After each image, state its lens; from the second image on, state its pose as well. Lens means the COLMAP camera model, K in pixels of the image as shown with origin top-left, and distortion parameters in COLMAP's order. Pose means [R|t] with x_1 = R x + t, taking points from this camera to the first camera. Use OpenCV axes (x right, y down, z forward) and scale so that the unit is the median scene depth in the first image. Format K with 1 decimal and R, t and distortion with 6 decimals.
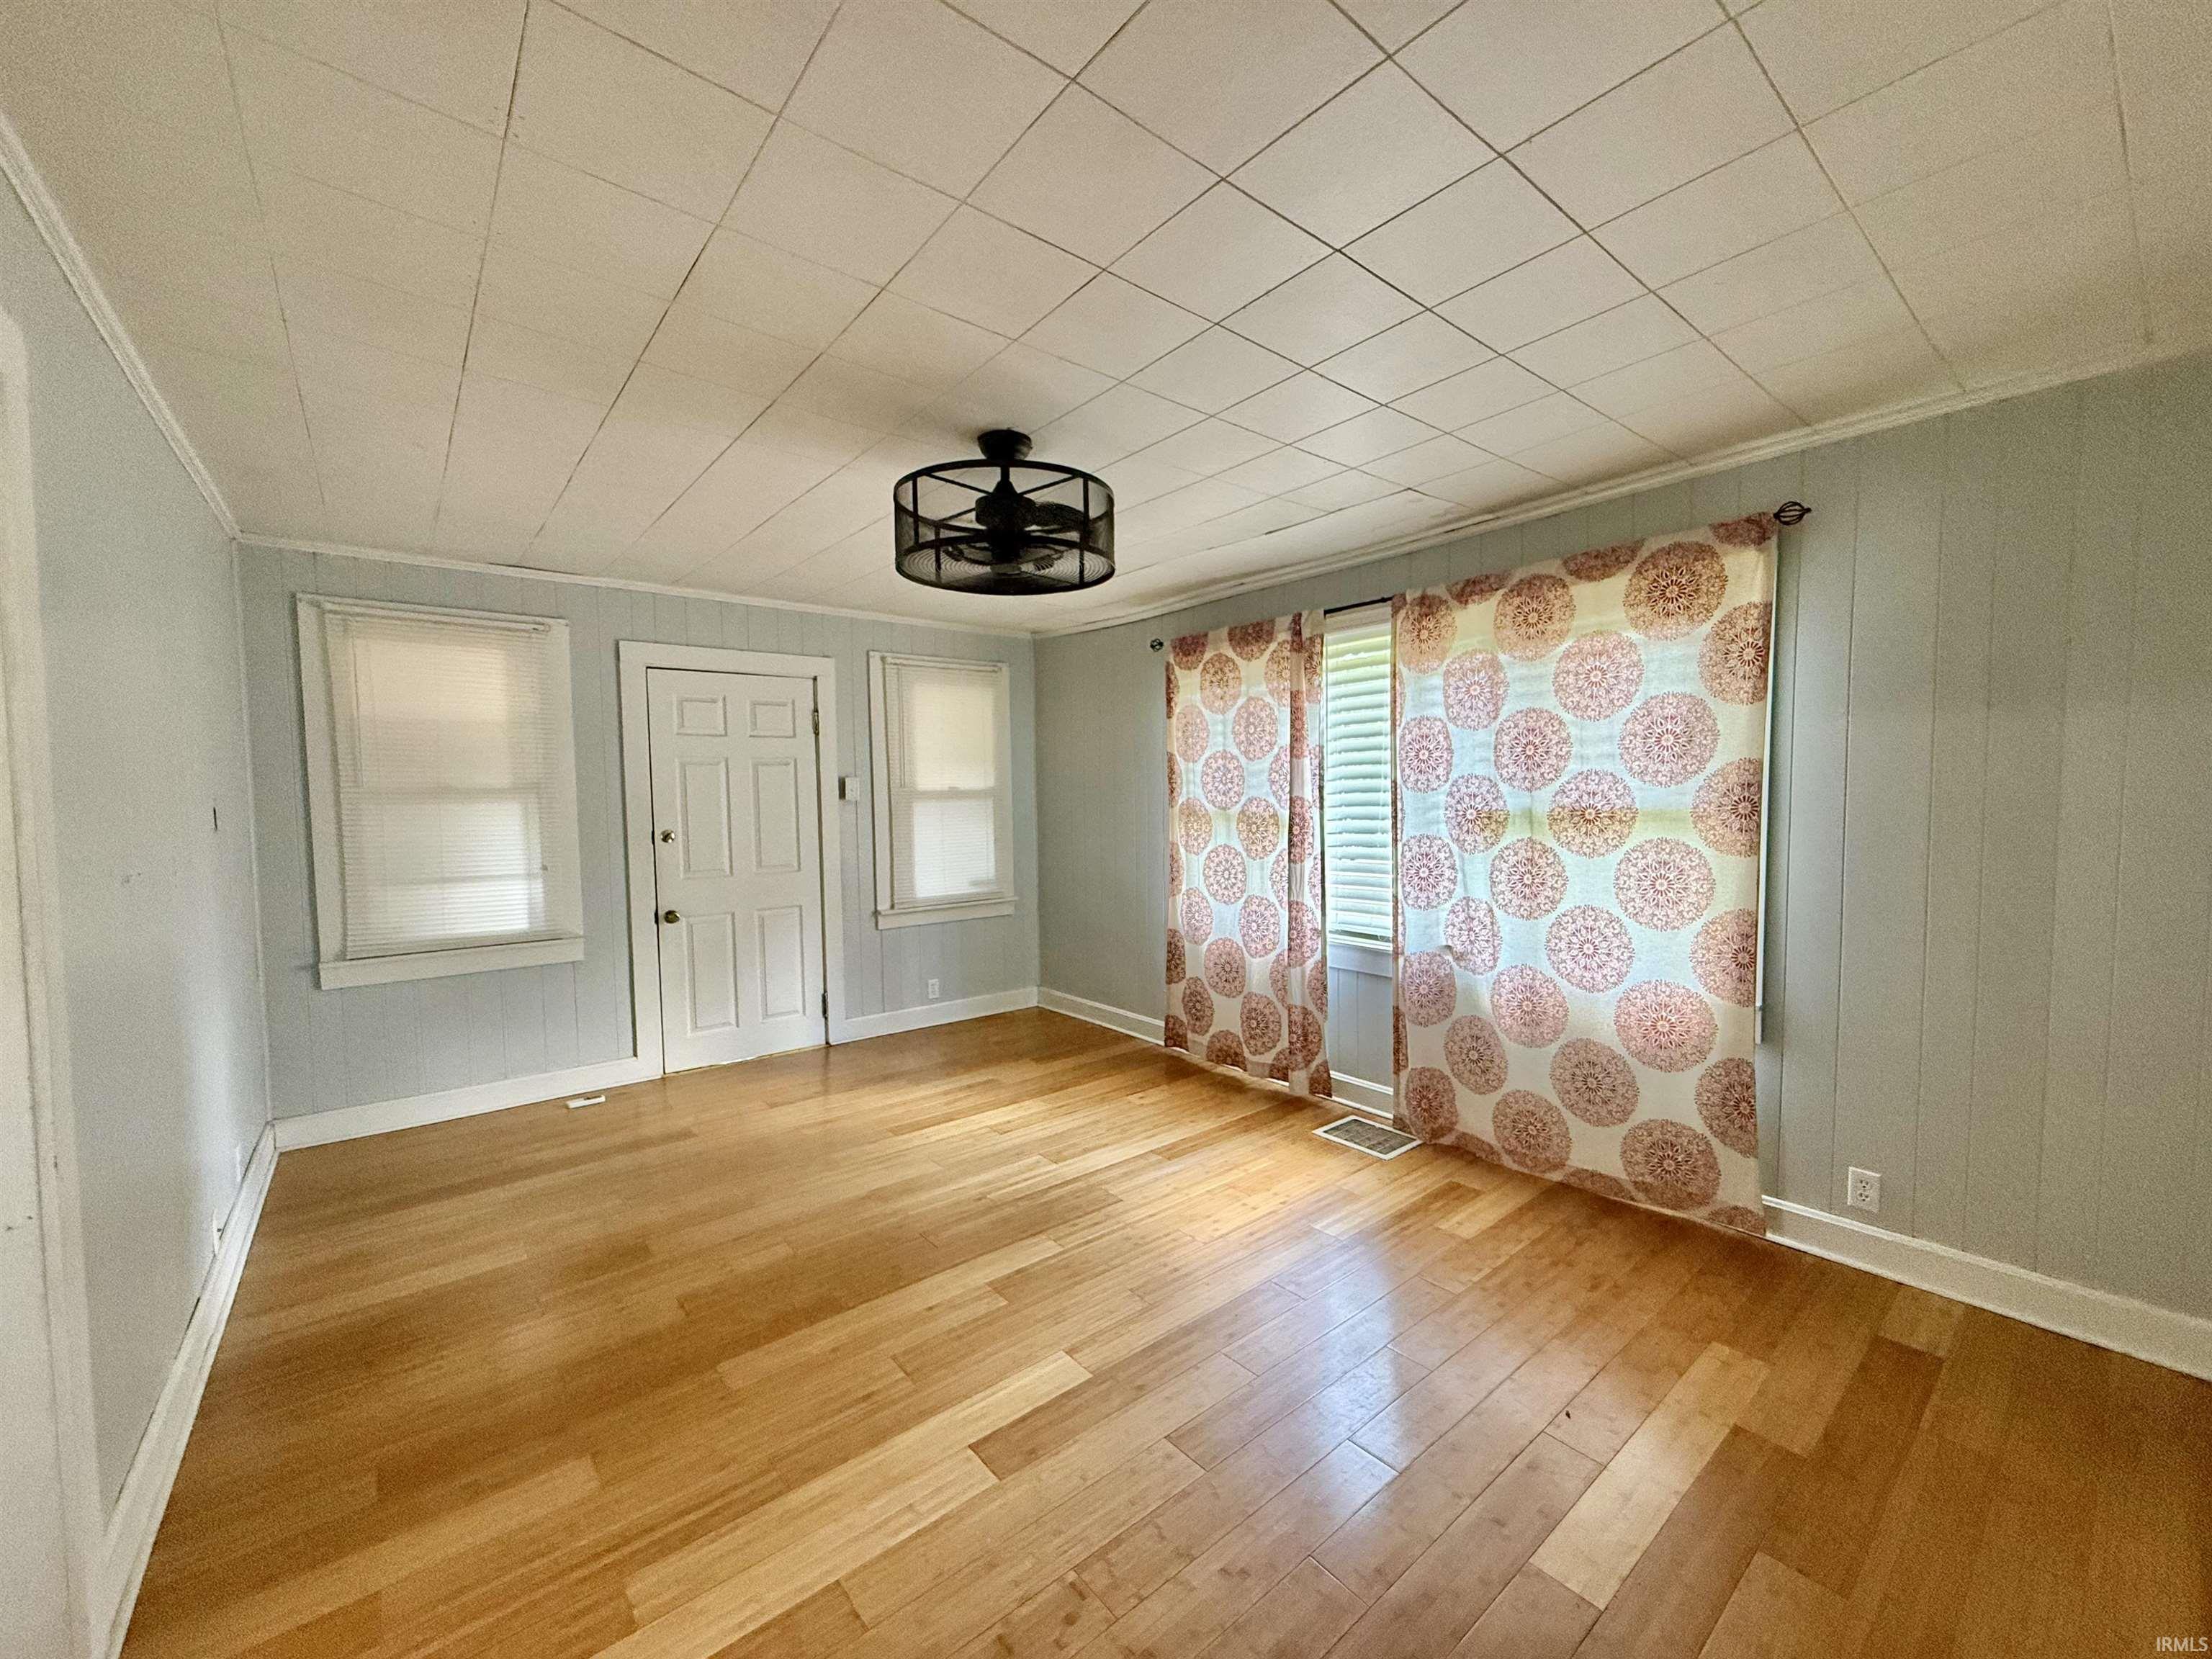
lens RADIAL K [[879.6, 0, 1097.6], [0, 879.6, 834.5], [0, 0, 1]] dist [0.000576, -0.000338]
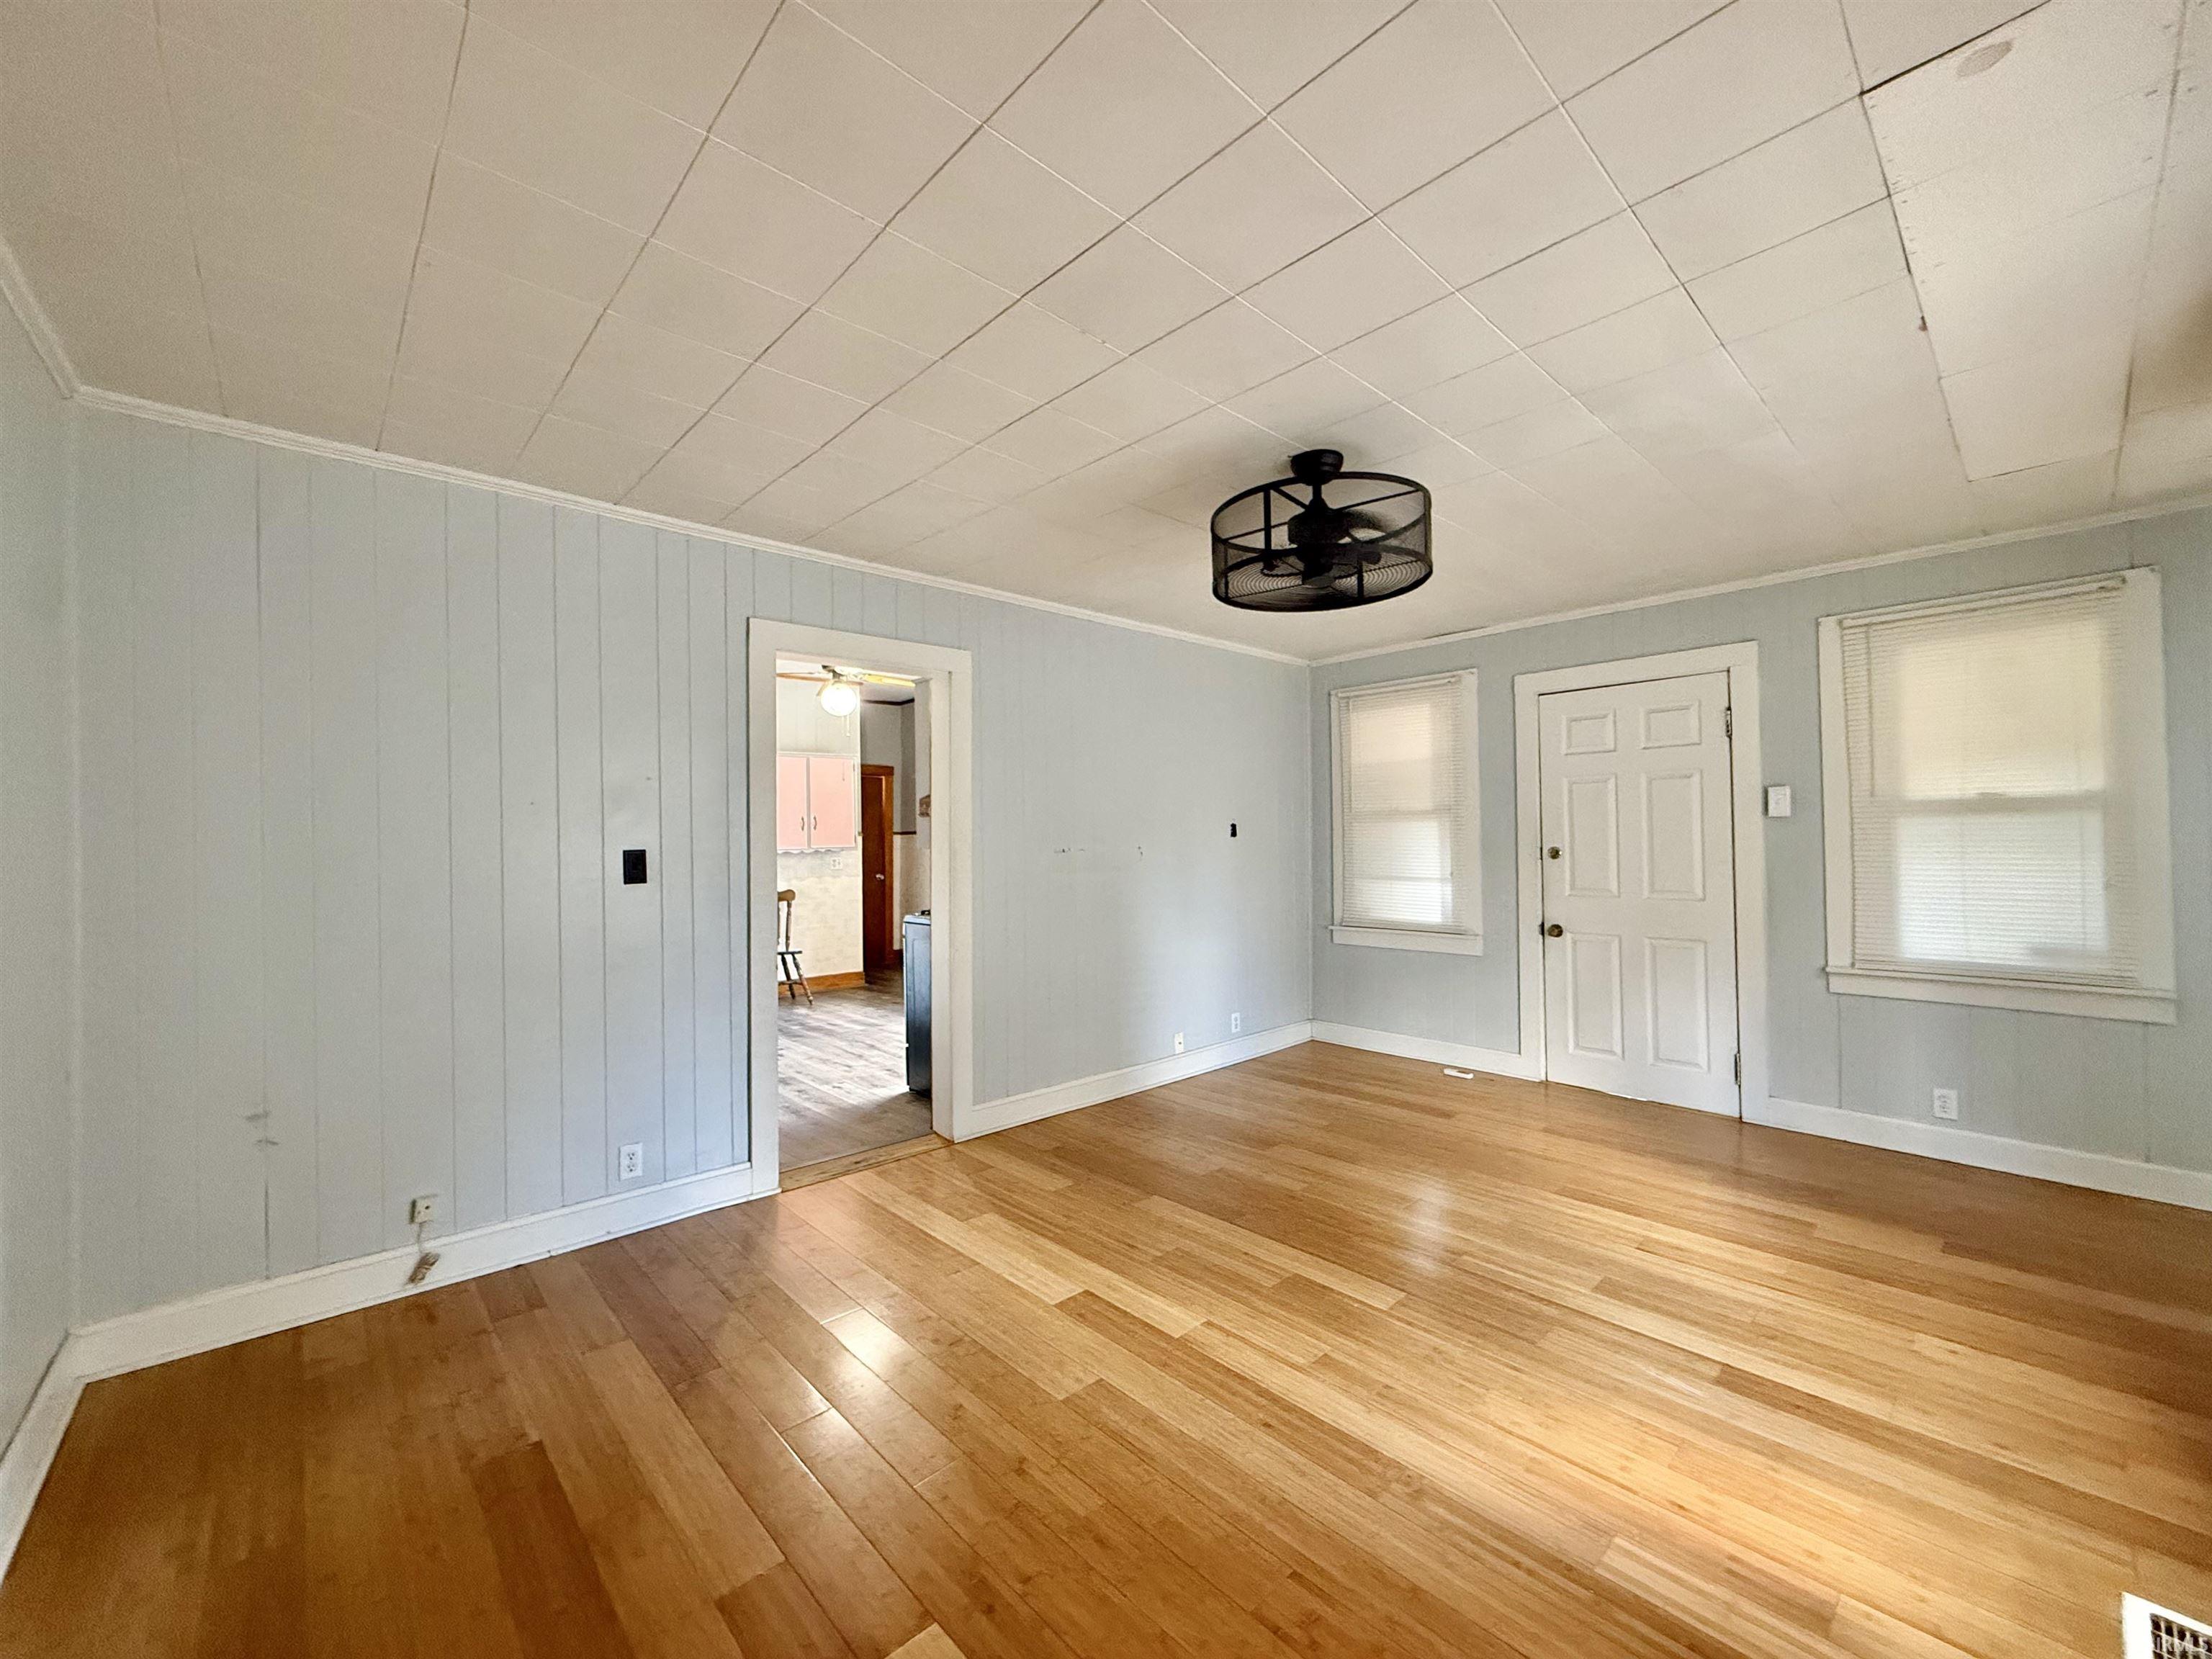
lens RADIAL K [[879.6, 0, 1097.3], [0, 879.6, 832.1], [0, 0, 1]] dist [0.000576, -0.000338]
pose [[0.062096, 0.002579, -0.998067, 0.585457], [-0.038139, 0.999272, 0.000209, -0.002603], [0.997341, 0.038052, 0.062149, 0.443901]]
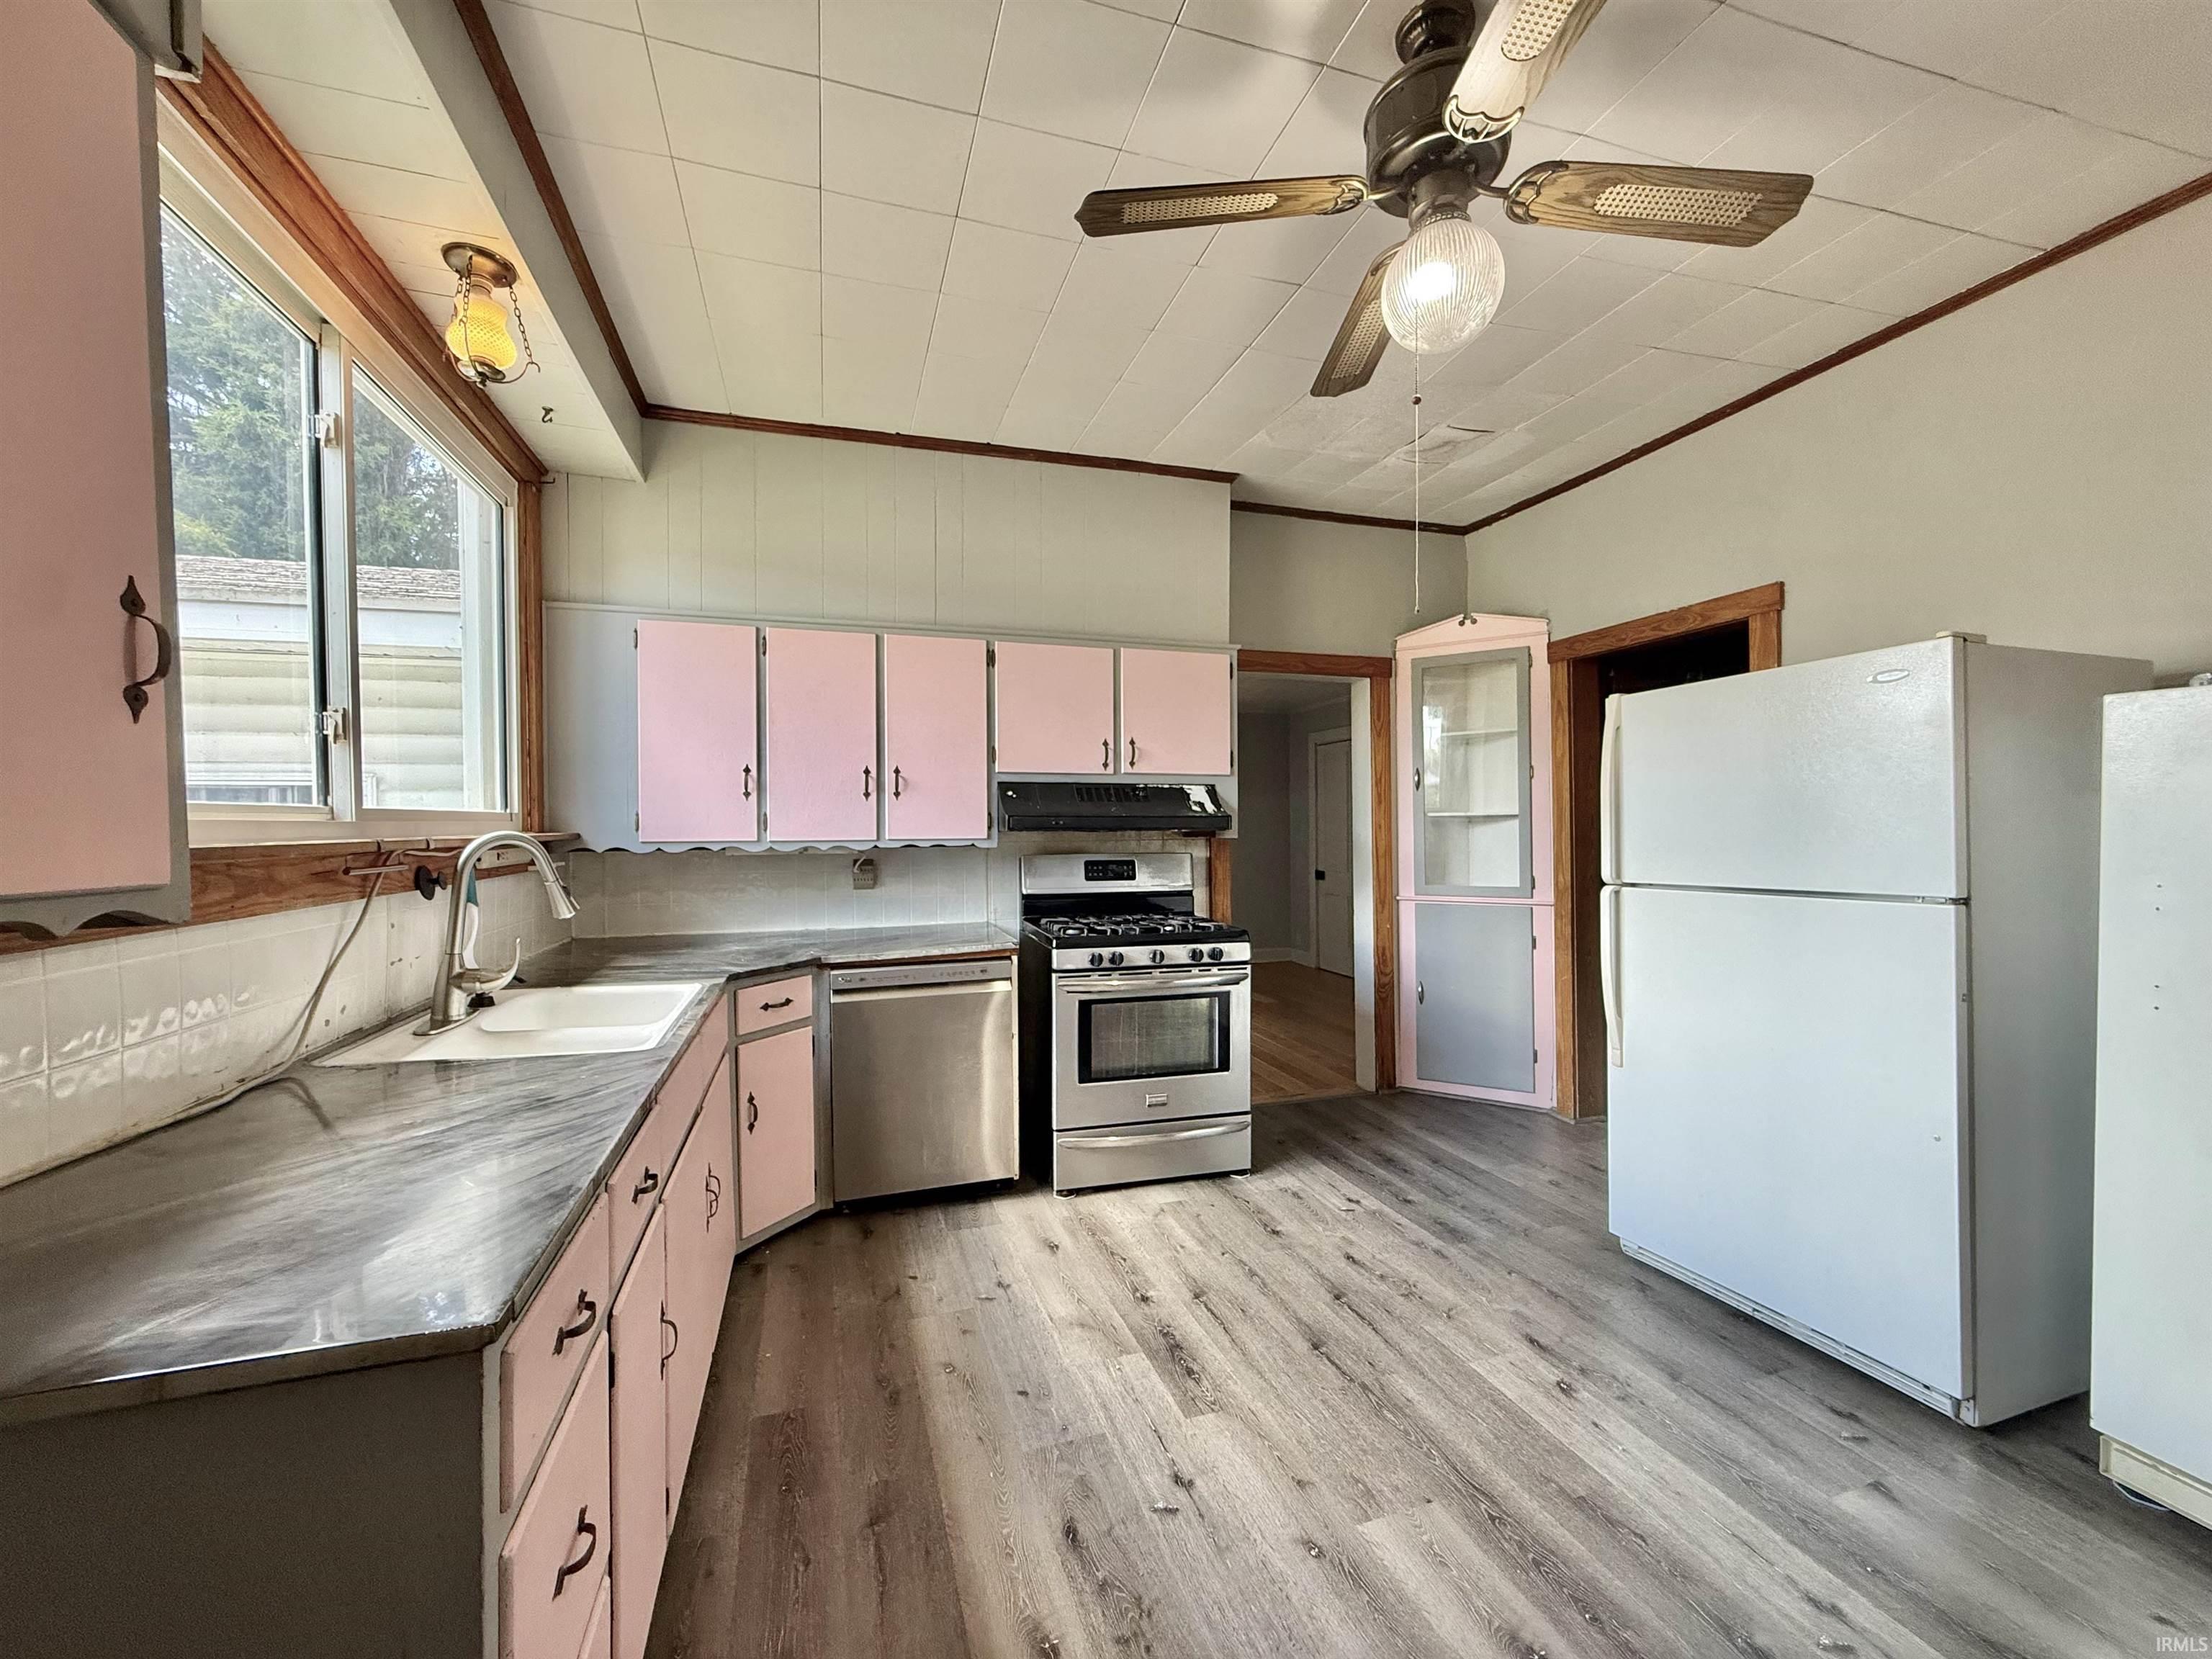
lens RADIAL K [[879.6, 0, 1099.4], [0, 879.6, 831.2], [0, 0, 1]] dist [0.000576, -0.000338]
pose [[0.359678, 0.005520, 0.933060, -1.470236], [0.053490, 0.998216, -0.026525, 0.041267], [-0.931542, 0.059450, 0.358741, 0.083309]]
